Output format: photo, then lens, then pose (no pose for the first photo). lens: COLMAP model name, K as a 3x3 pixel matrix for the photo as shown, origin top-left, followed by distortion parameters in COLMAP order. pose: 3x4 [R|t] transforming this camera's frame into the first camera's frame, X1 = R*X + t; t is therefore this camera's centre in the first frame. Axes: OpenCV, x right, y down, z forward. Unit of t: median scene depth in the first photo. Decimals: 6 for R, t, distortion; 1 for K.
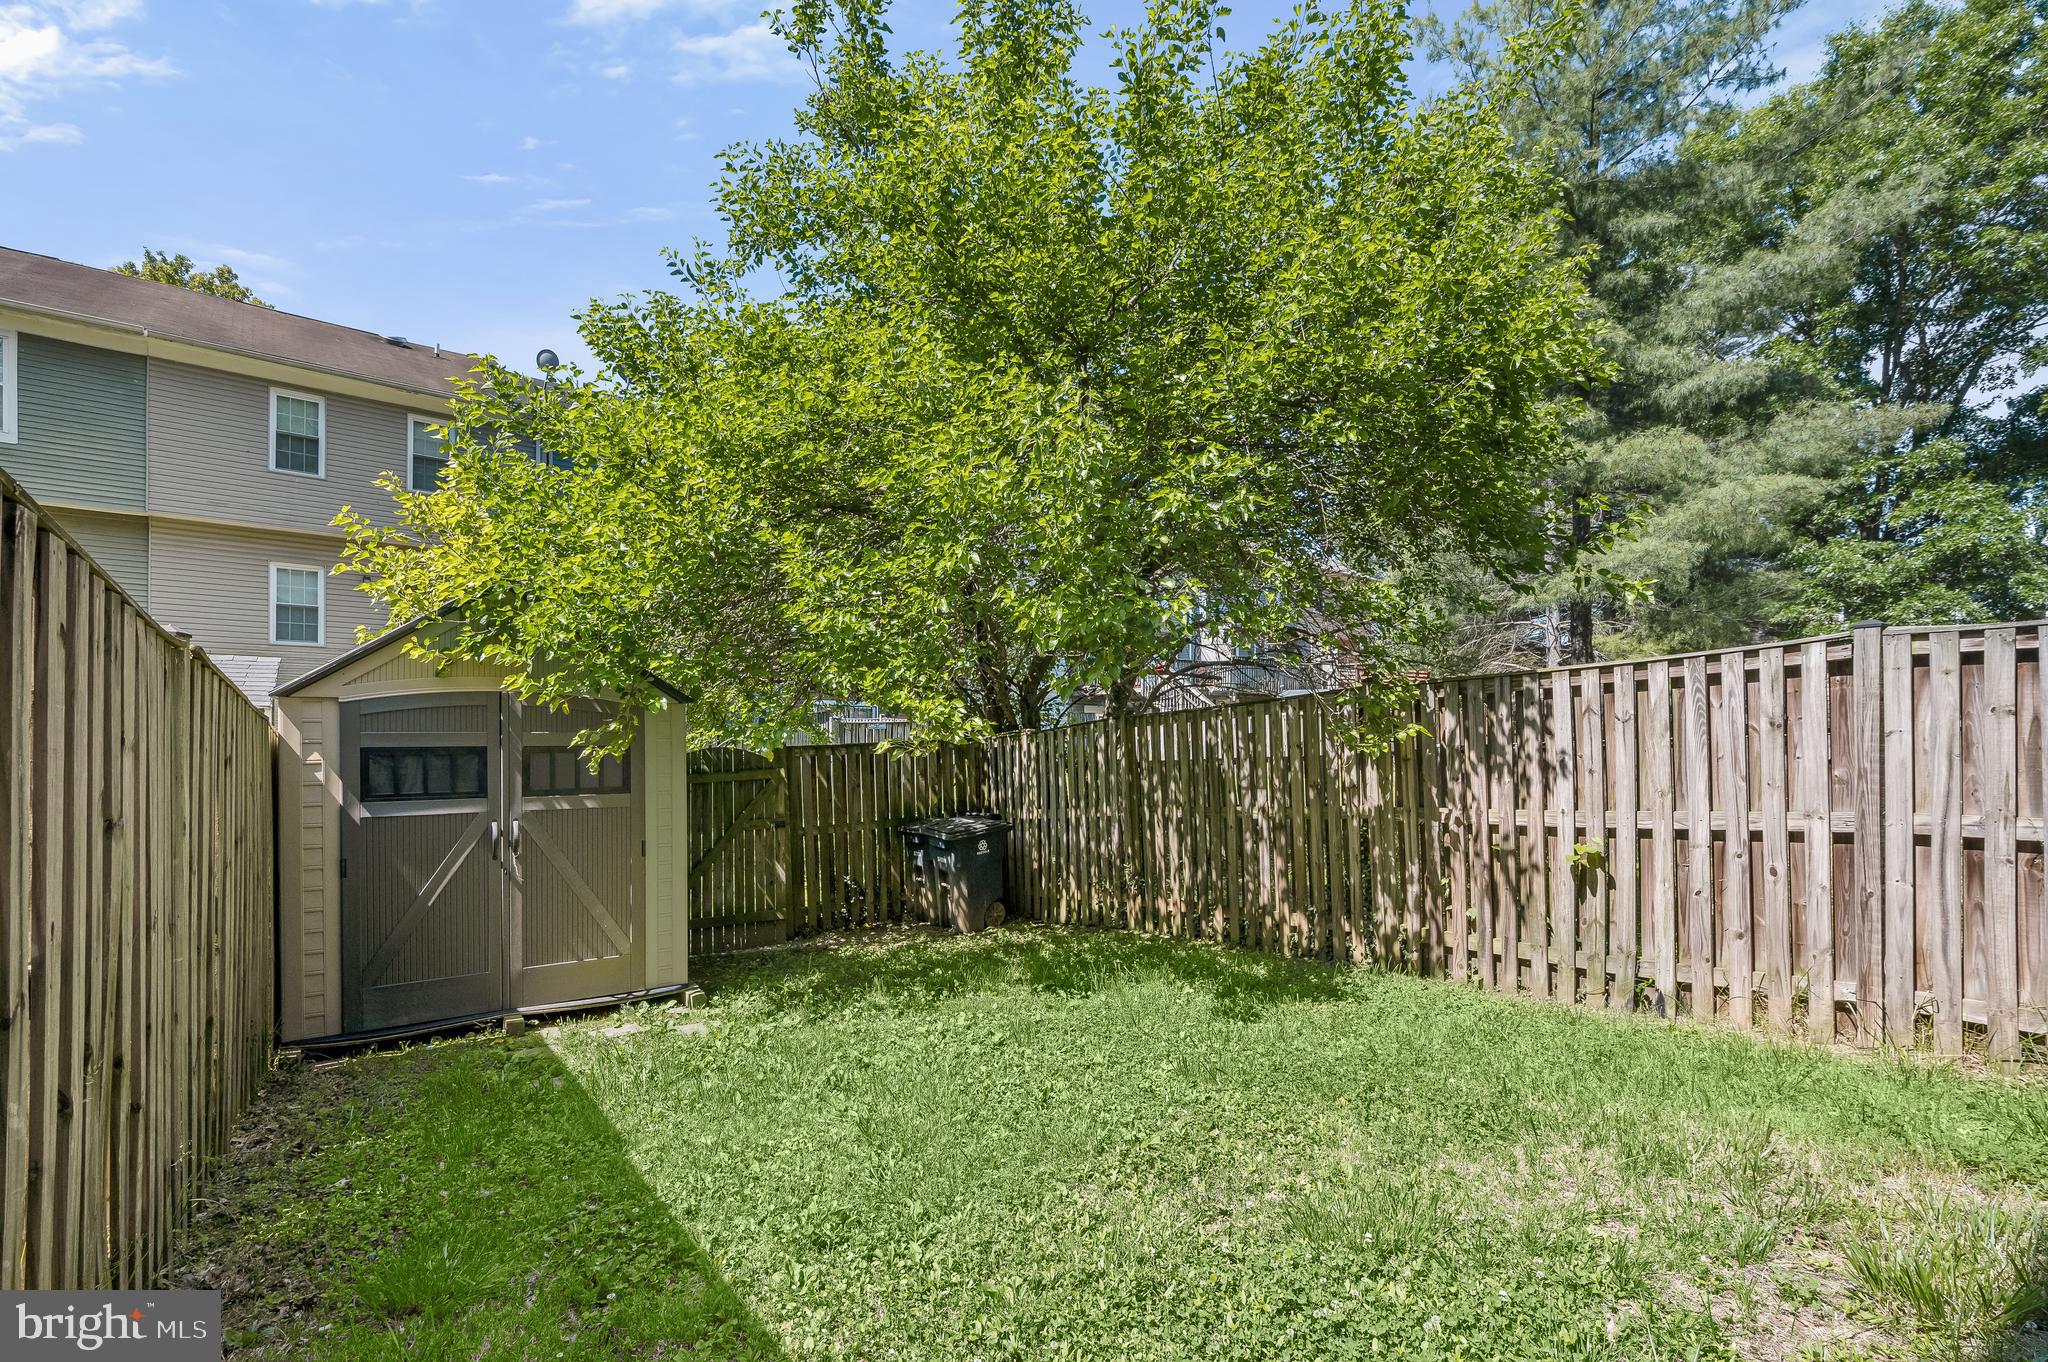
lens RADIAL K [[960.5, 0, 1034.3], [0, 960.5, 766.1], [0, 0, 1]] dist [-0.001698, 0.000385]
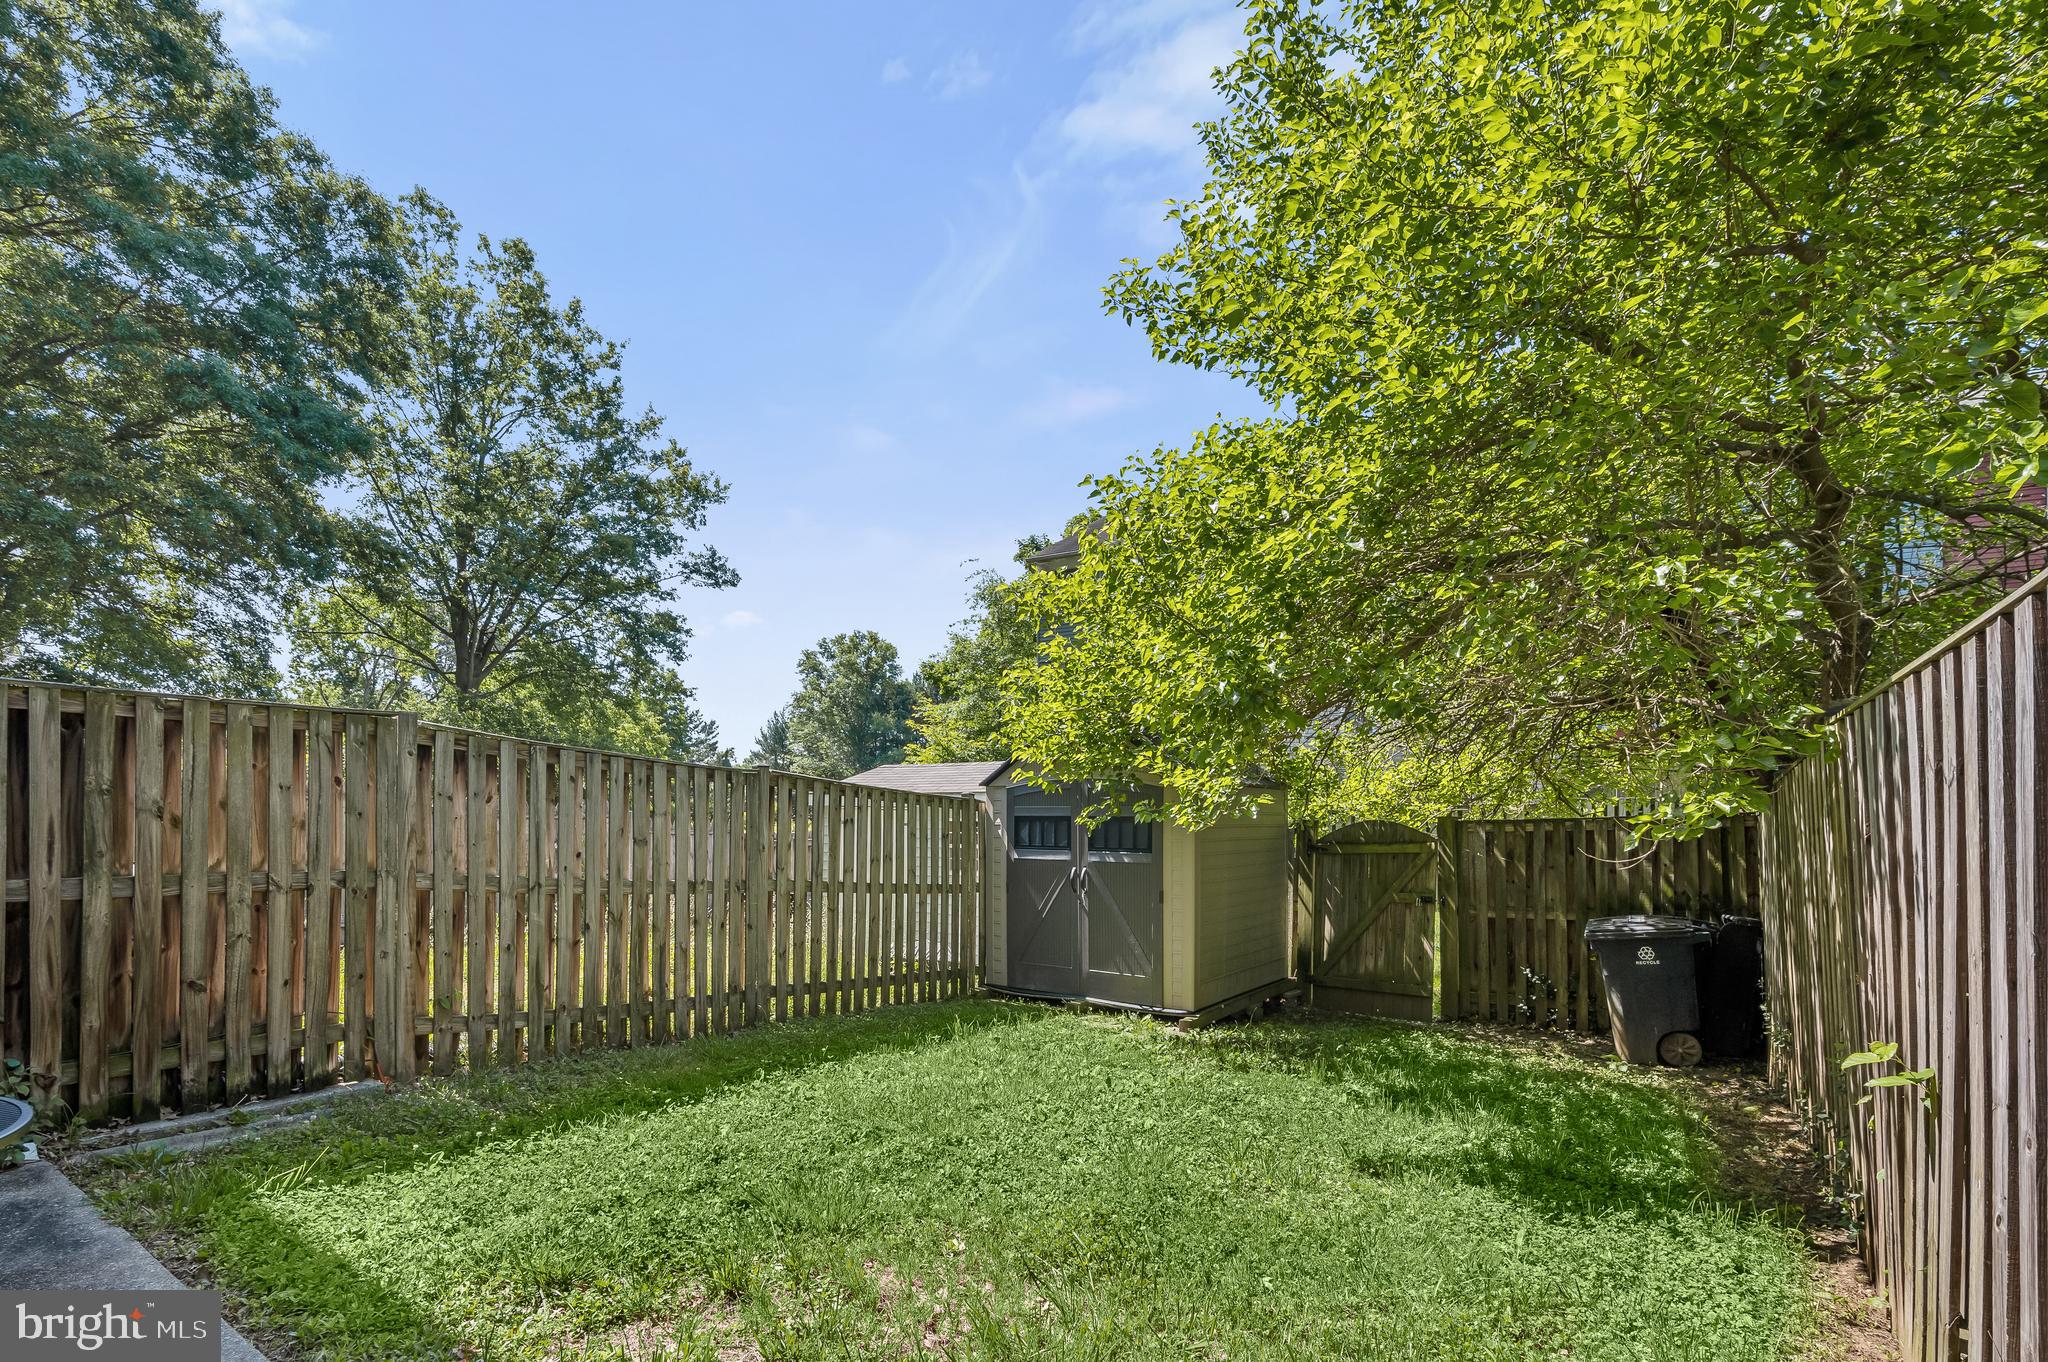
lens RADIAL K [[960.5, 0, 991.4], [0, 960.5, 860.4], [0, 0, 1]] dist [-0.001698, 0.000385]
pose [[0.308966, 0.055086, -0.949476, 0.758630], [-0.031051, 0.998373, 0.047819, -0.017754], [0.950566, 0.014707, 0.310174, 0.400534]]
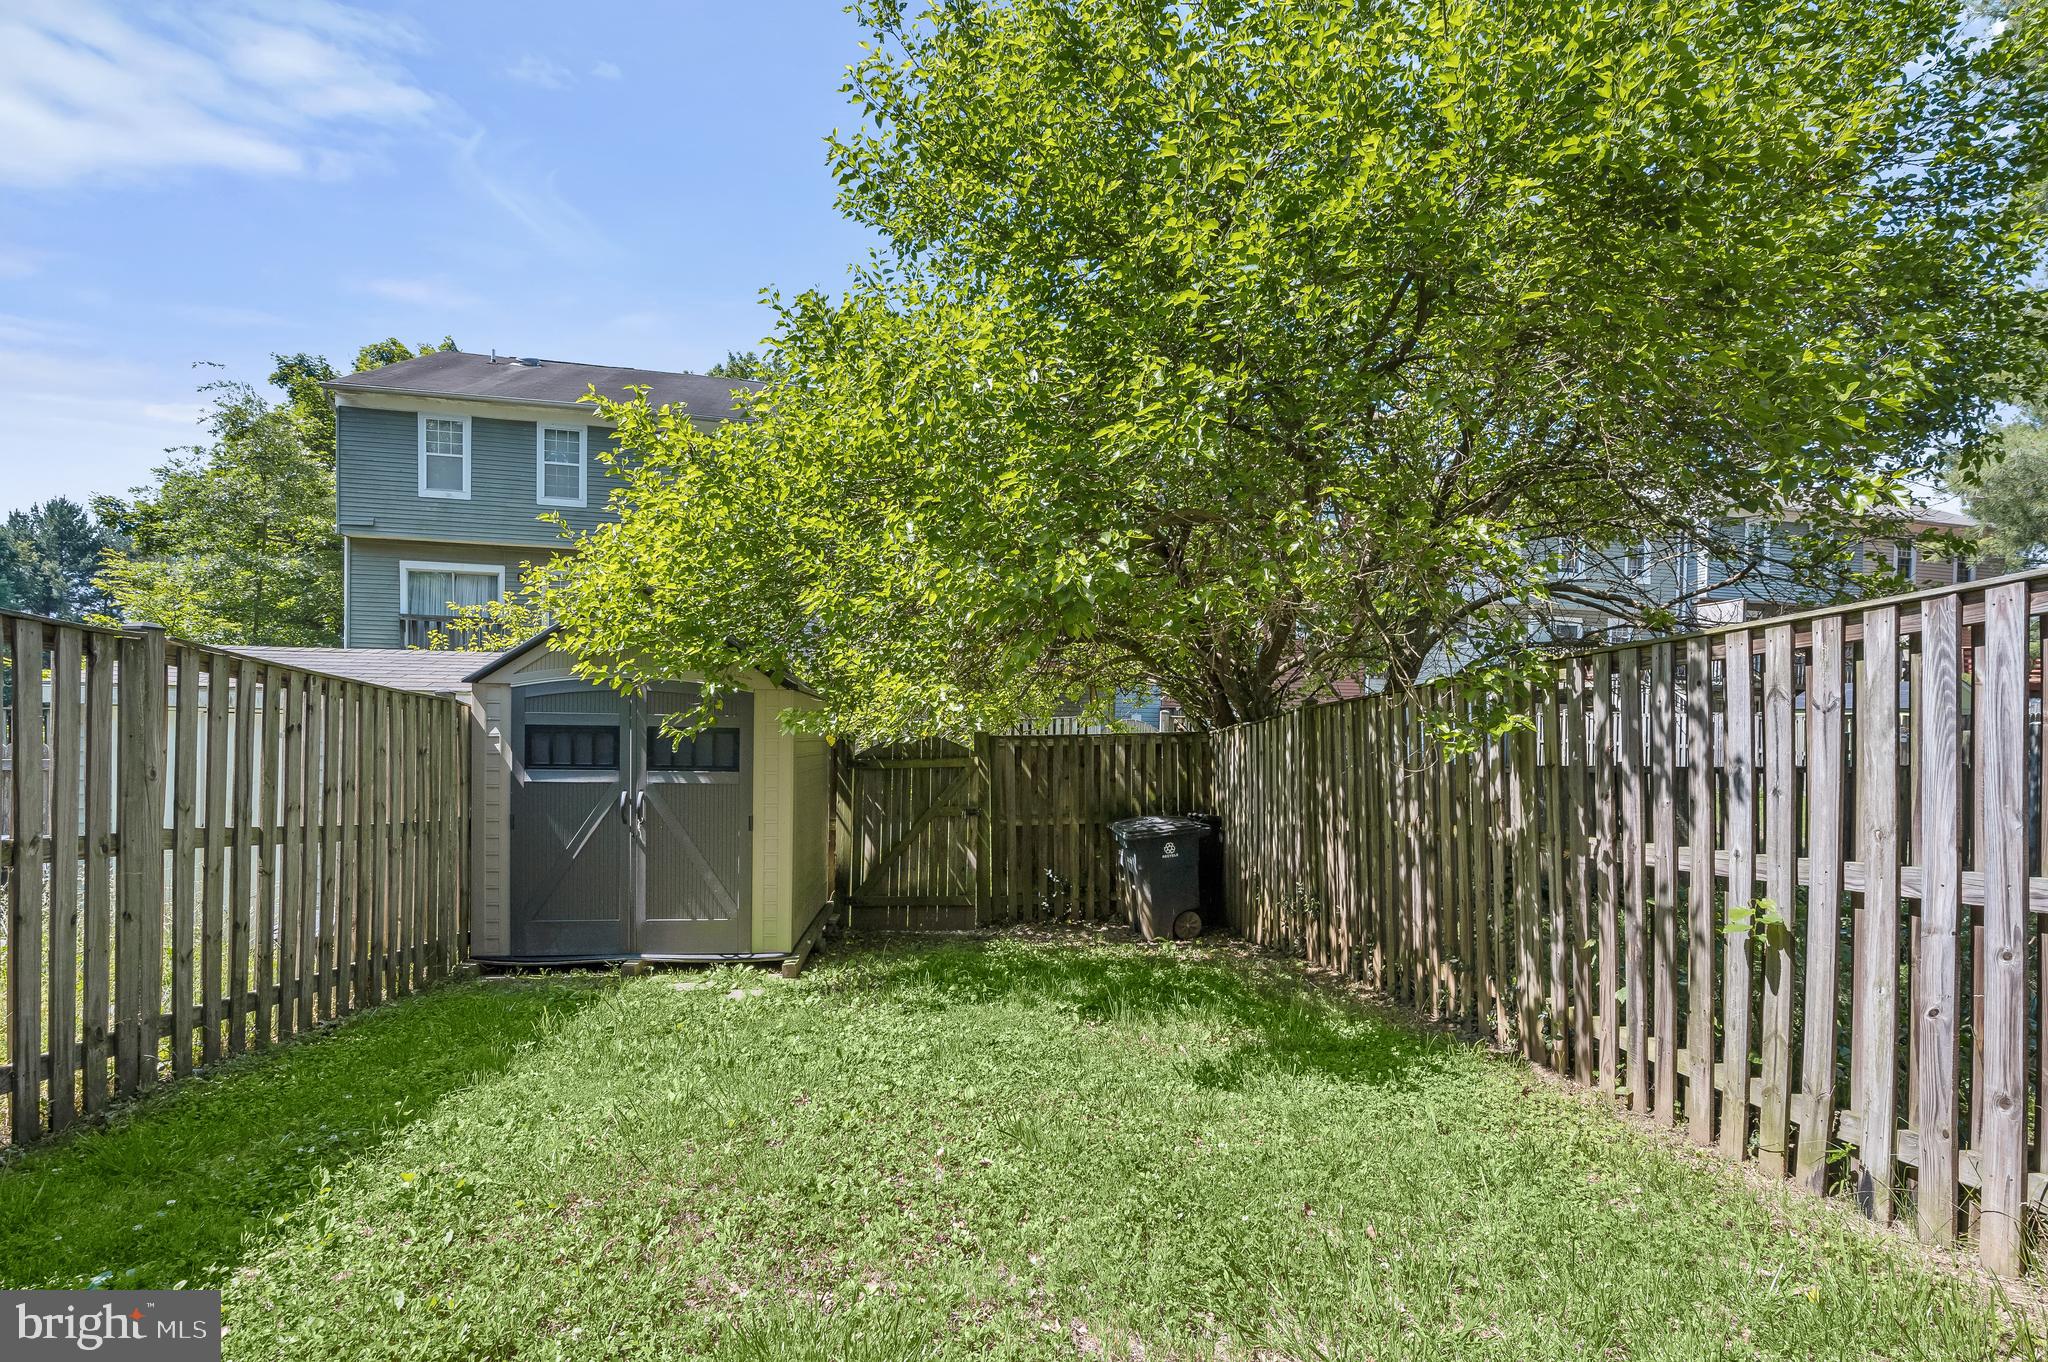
lens RADIAL K [[960.5, 0, 1047.8], [0, 960.5, 769.5], [0, 0, 1]] dist [-0.001698, 0.000385]
pose [[0.880591, 0.036755, -0.472449, 0.411211], [-0.034614, 0.999313, 0.013227, -0.000813], [0.472611, 0.004706, 0.881259, 0.210424]]
